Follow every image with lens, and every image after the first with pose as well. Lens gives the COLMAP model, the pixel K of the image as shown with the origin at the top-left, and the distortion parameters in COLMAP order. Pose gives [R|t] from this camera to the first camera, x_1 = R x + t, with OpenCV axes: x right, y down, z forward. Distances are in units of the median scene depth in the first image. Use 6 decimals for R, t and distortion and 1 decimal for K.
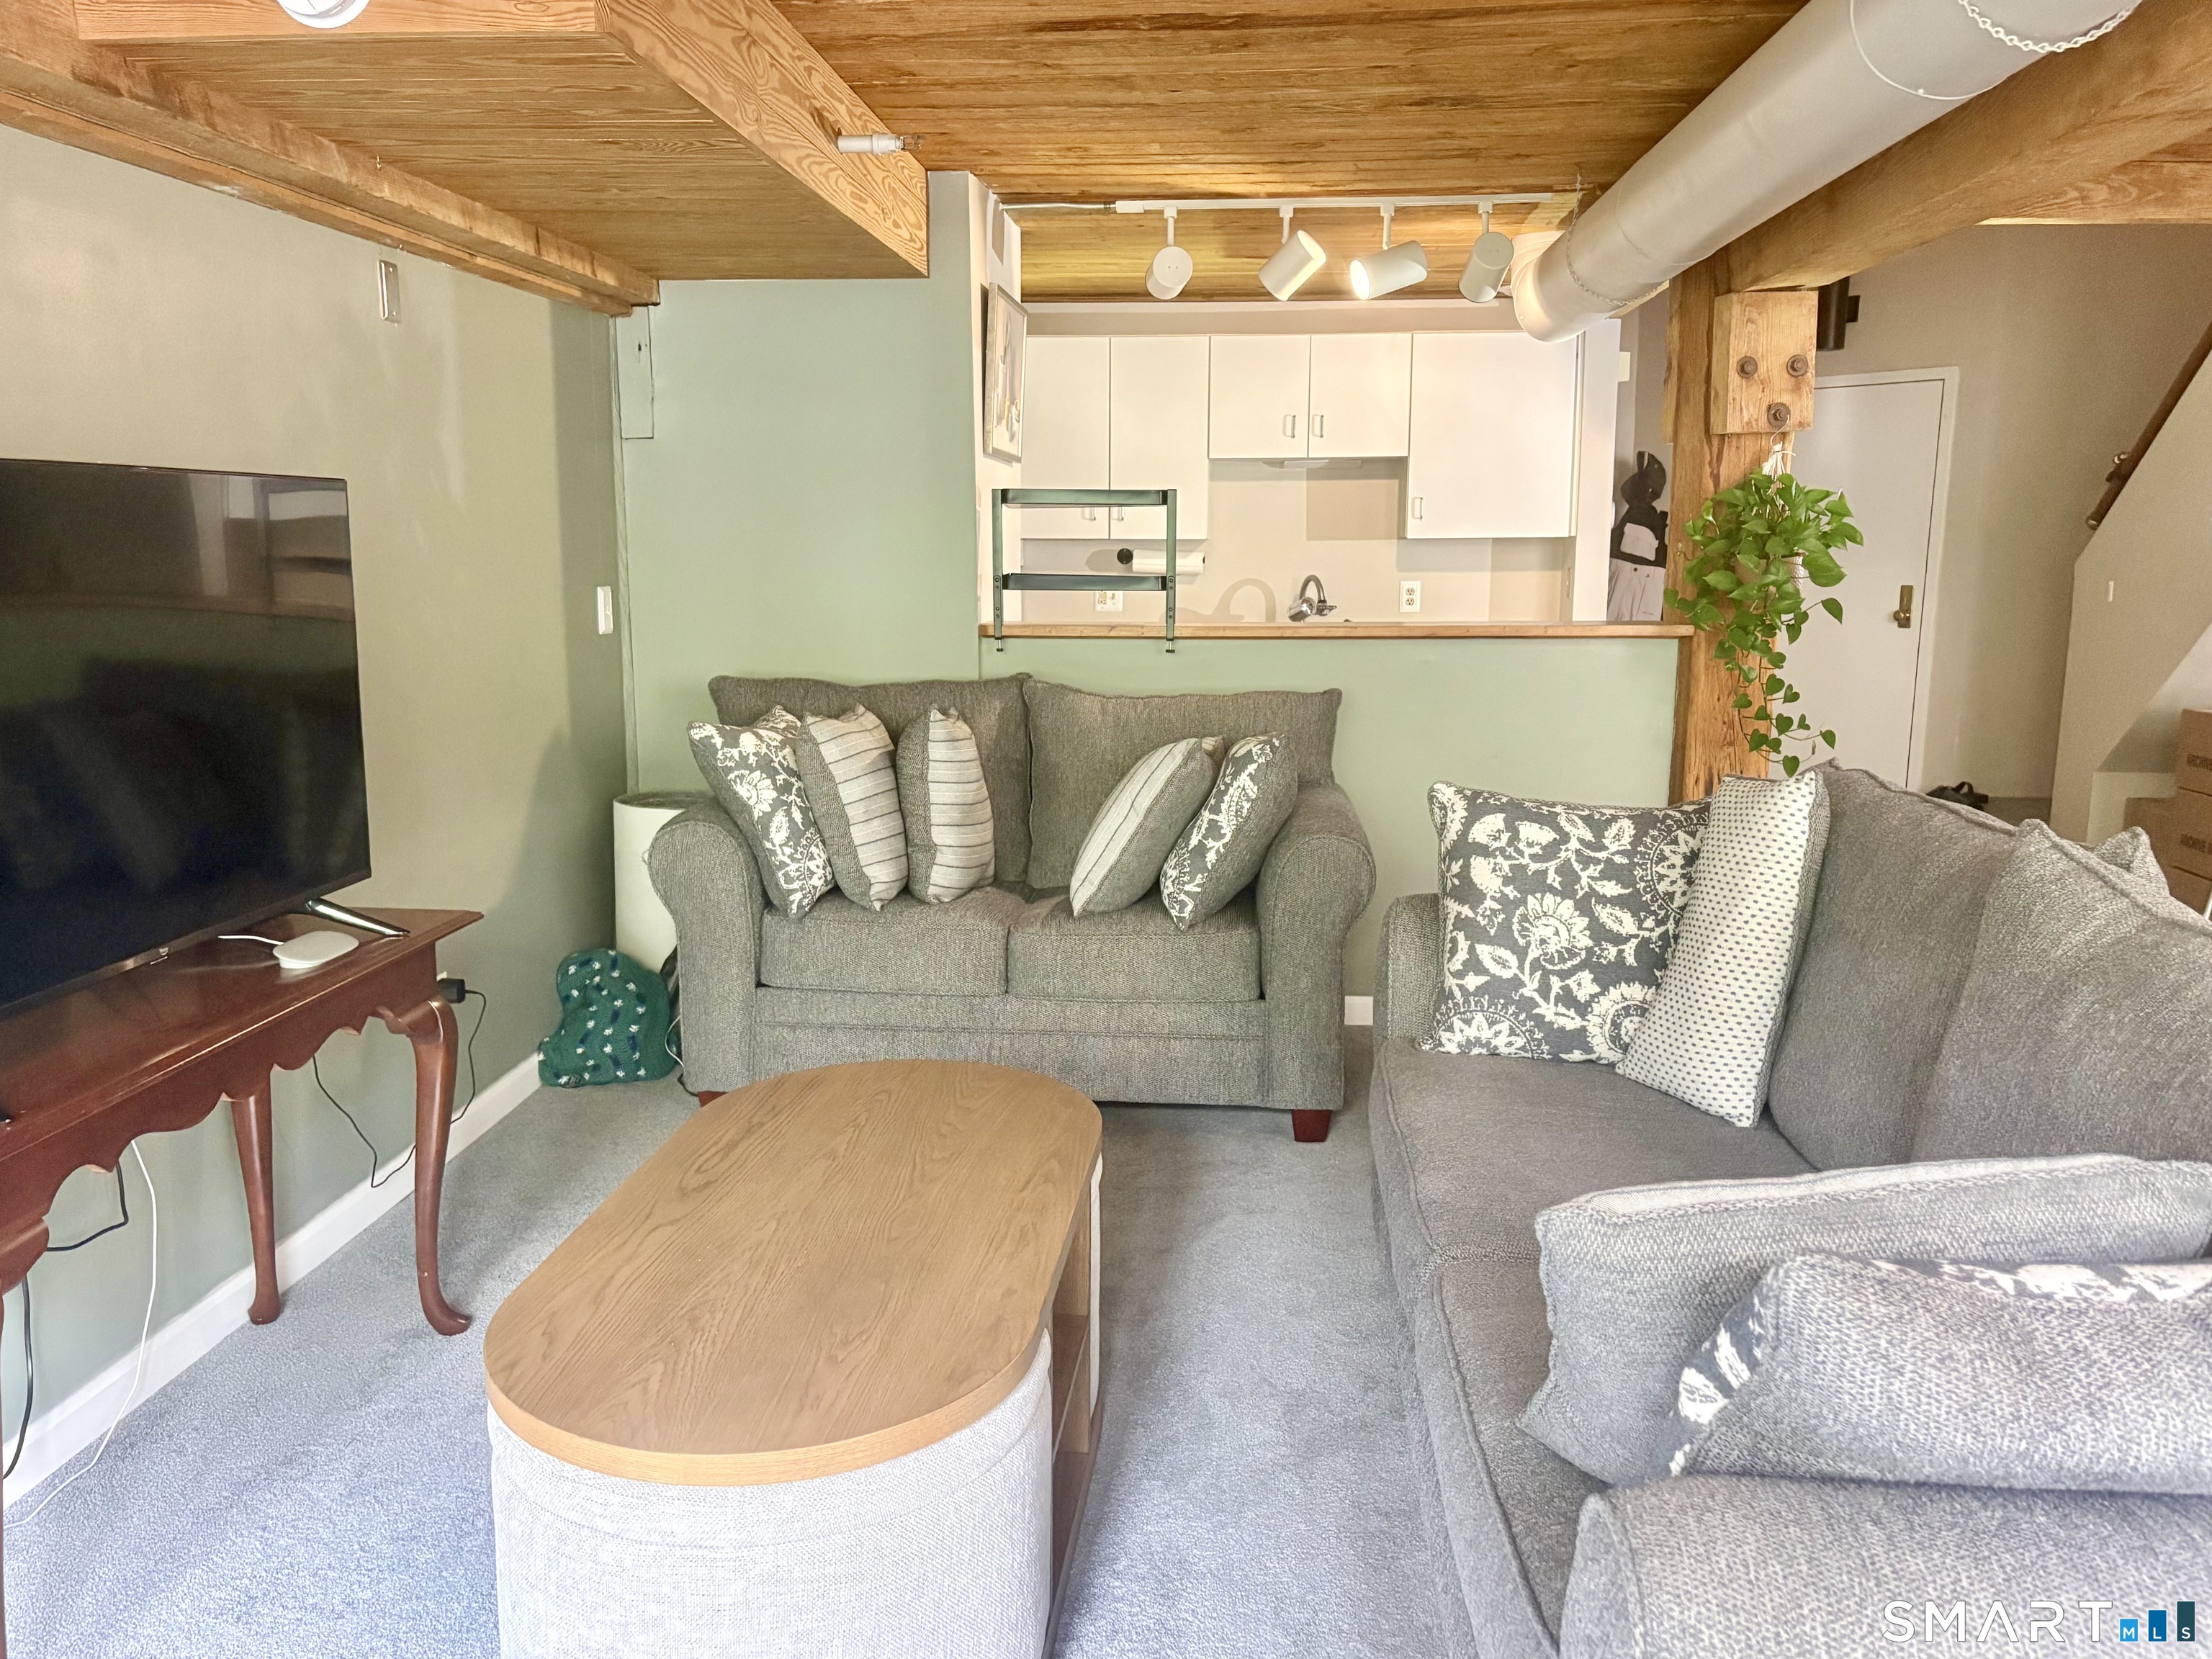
lens RADIAL K [[1743.4, 0, 1106.0], [0, 1743.4, 829.5], [0, 0, 1]] dist [0.077940, -0.094547]
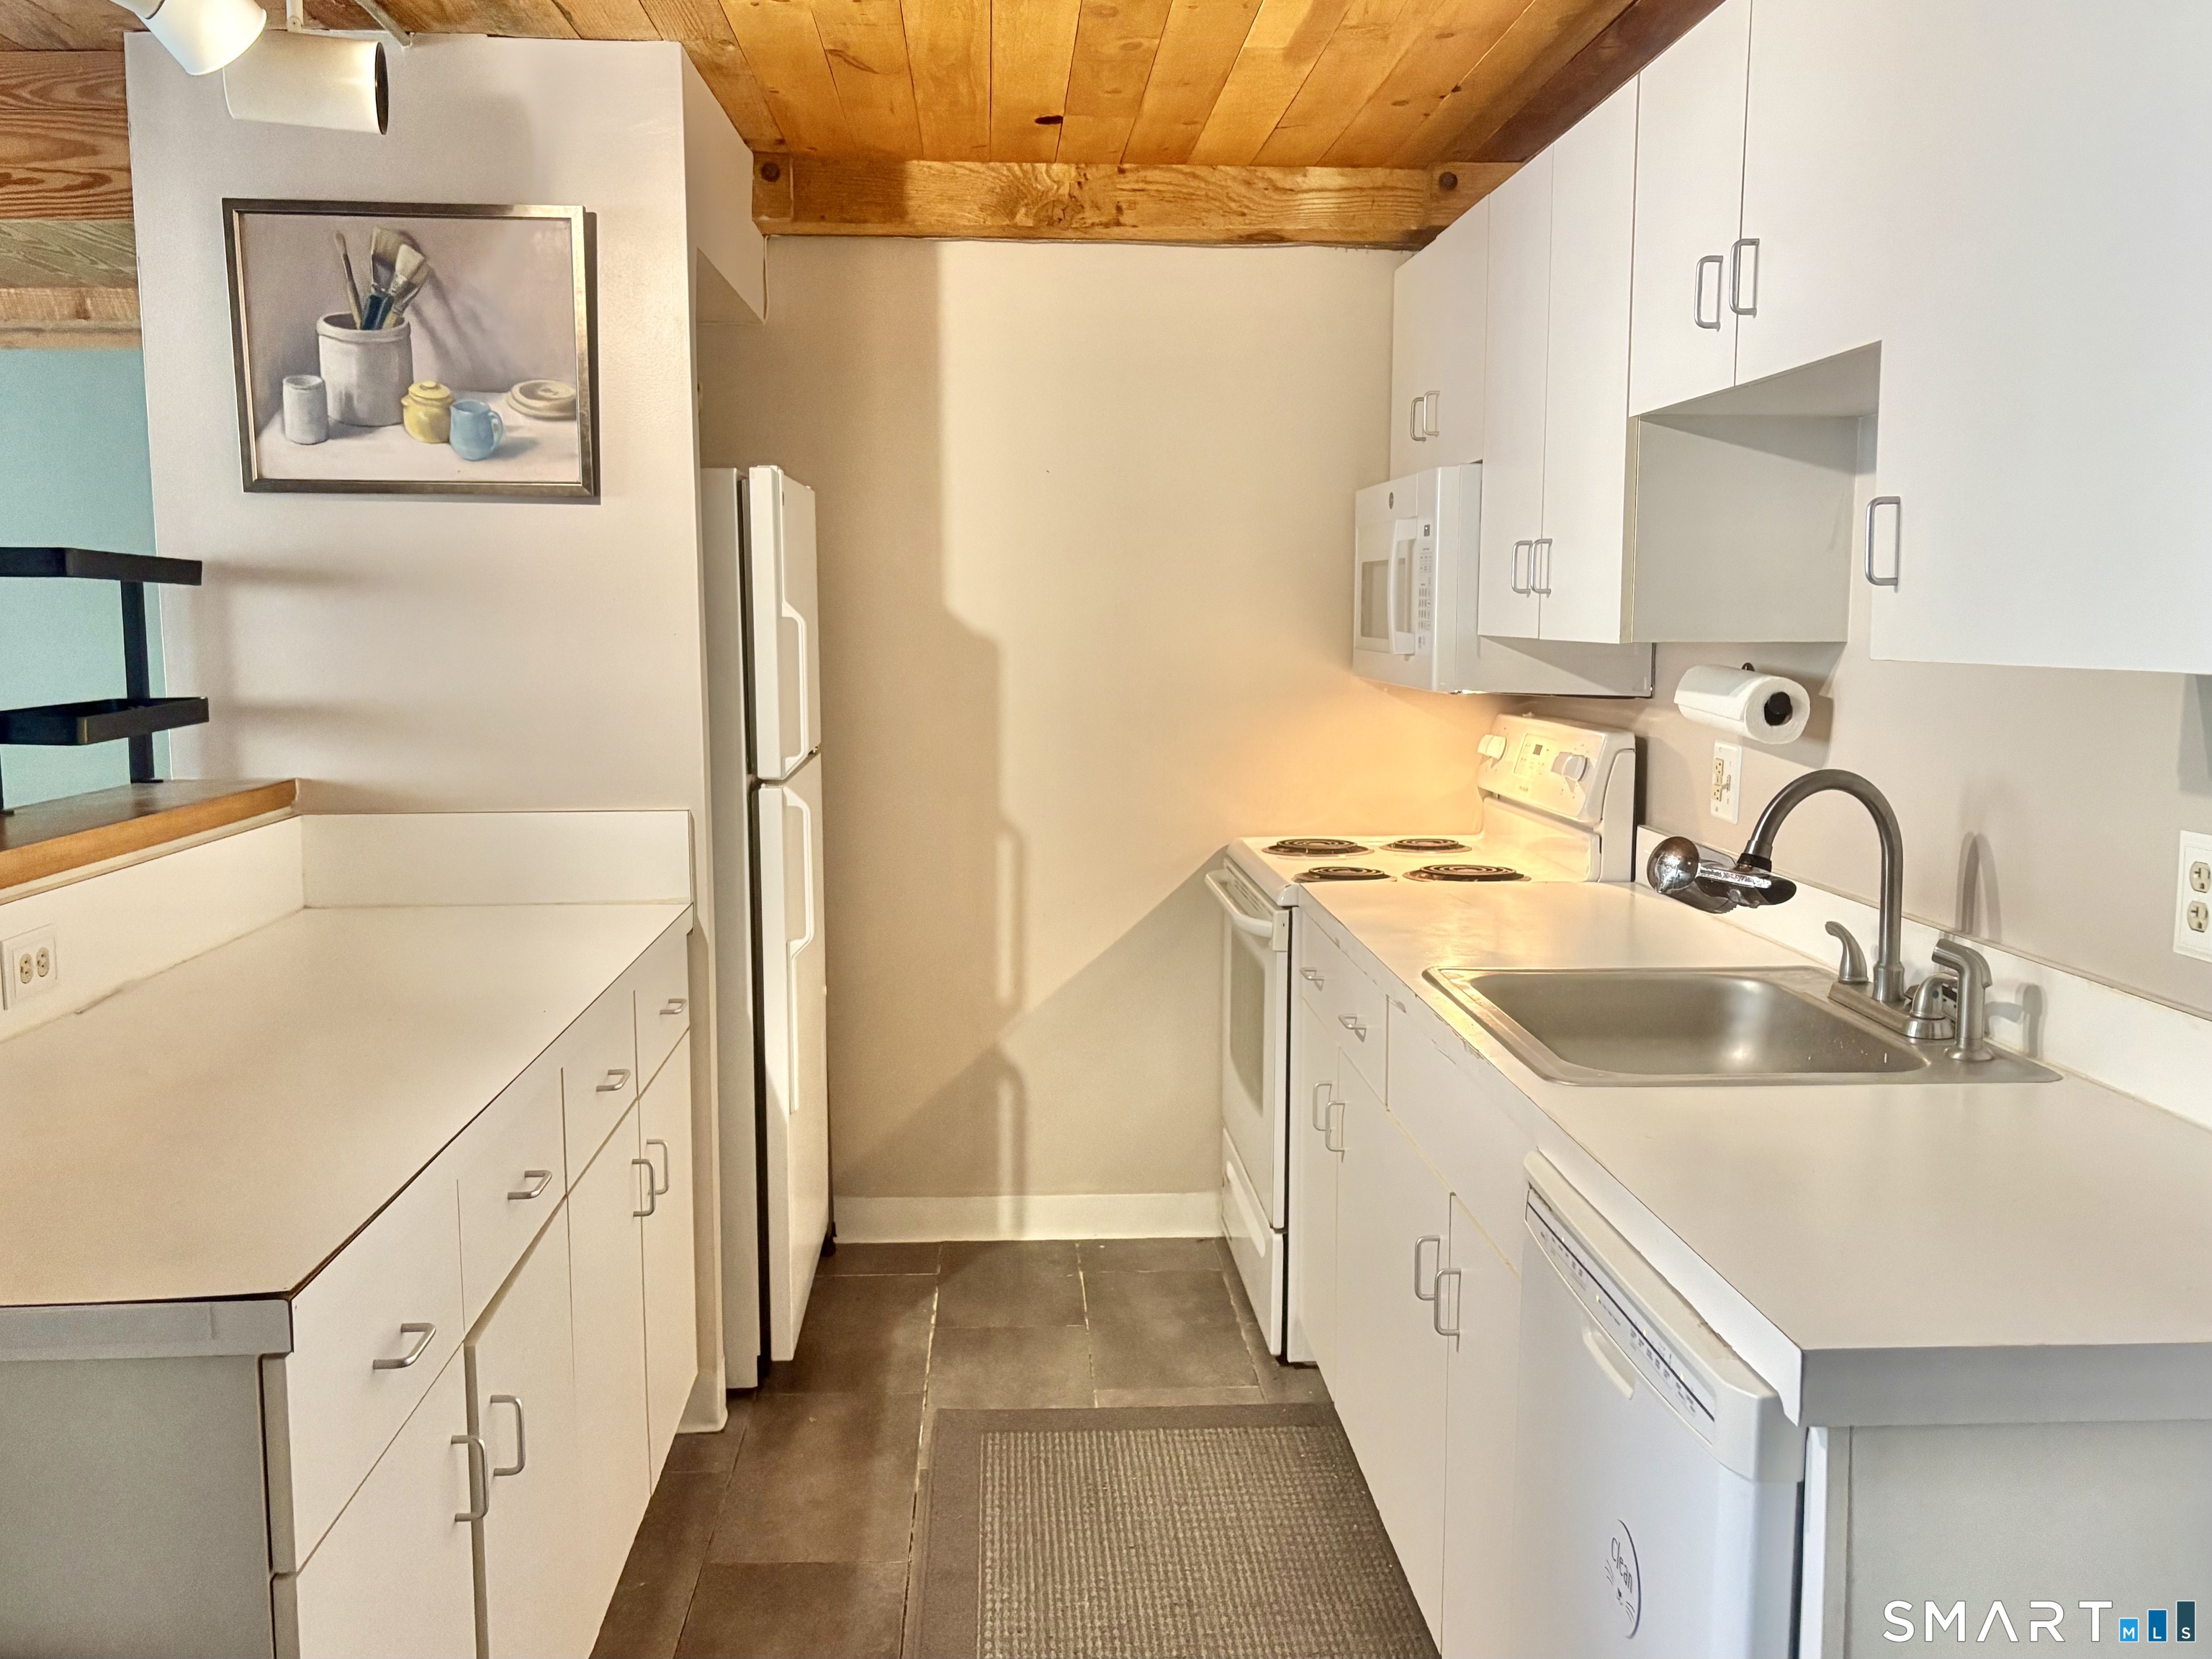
lens RADIAL K [[1808.5, 0, 1106.0], [0, 1808.5, 829.5], [0, 0, 1]] dist [0.008878, 0.007819]
pose [[0.141094, 0.116622, -0.983103, 0.619124], [-0.160742, 0.982559, 0.093488, -0.224335], [0.976859, 0.144836, 0.157379, 1.300992]]
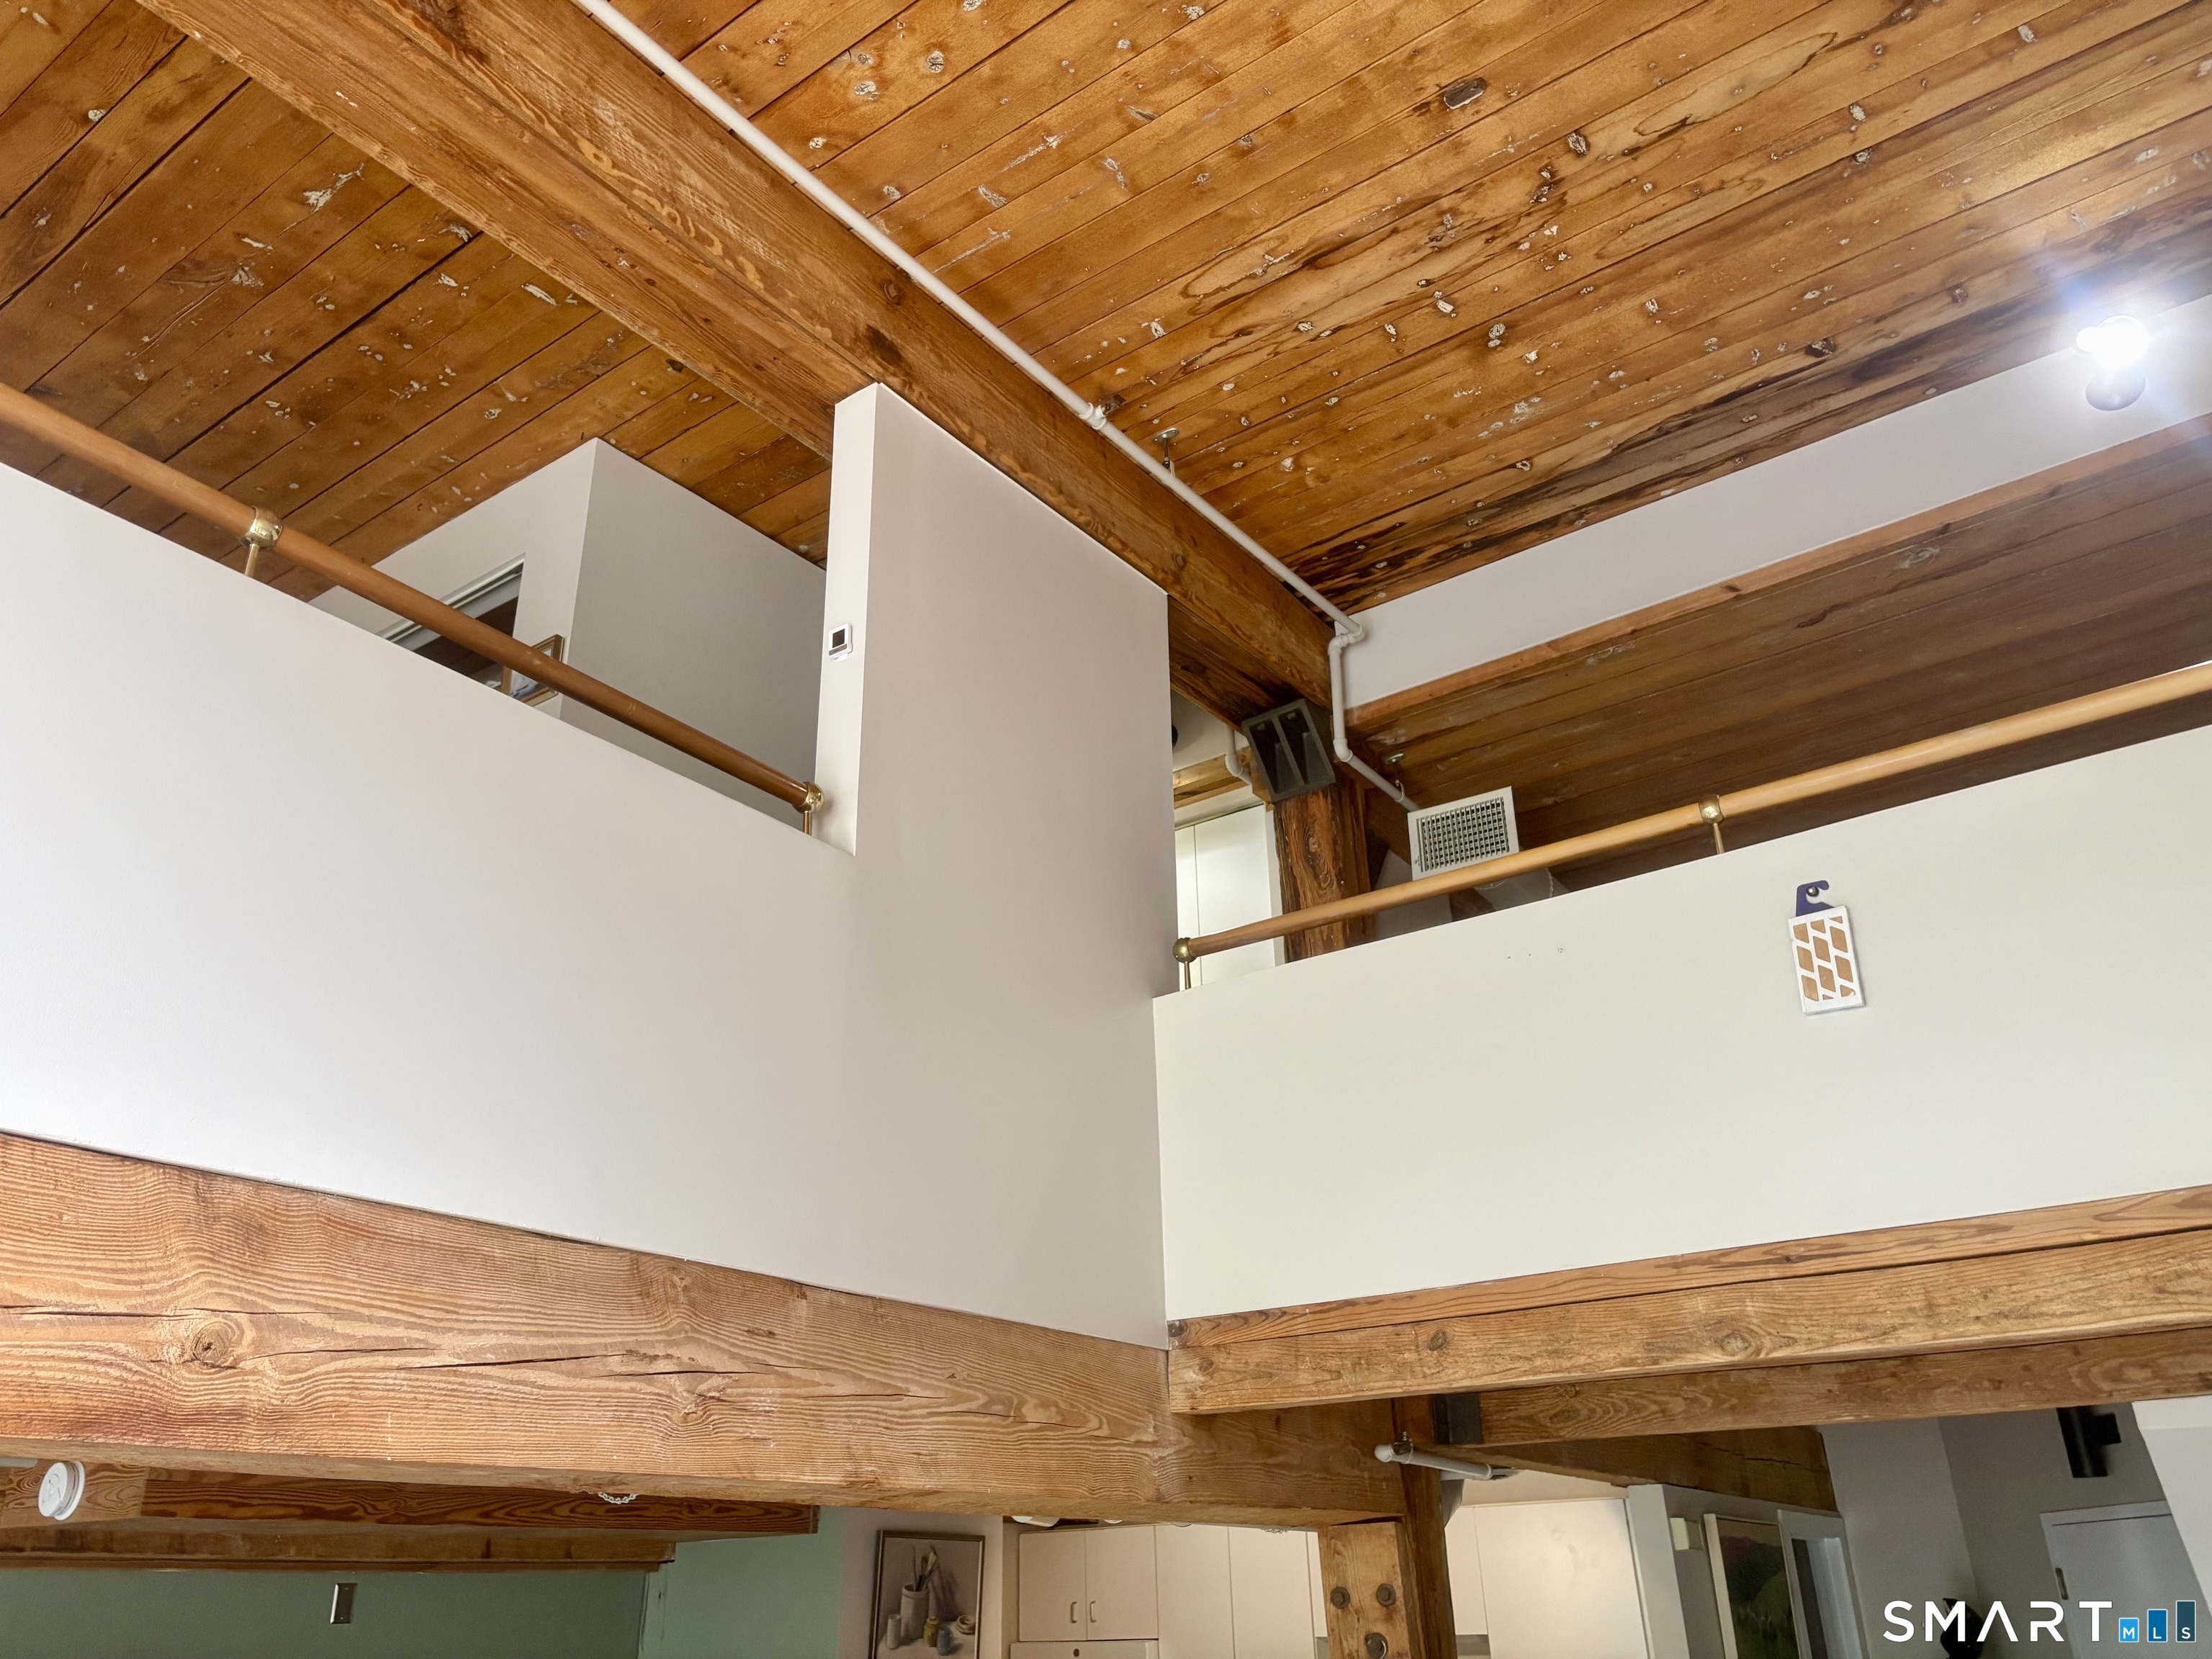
lens RADIAL K [[1695.4, 0, 1106.0], [0, 1695.4, 829.5], [0, 0, 1]] dist [0.016266, -0.000815]
pose [[0.855021, -0.236647, -0.461451, 0.818476], [-0.064762, 0.834123, -0.547763, -0.072419], [0.514534, 0.498233, 0.697867, -0.038424]]
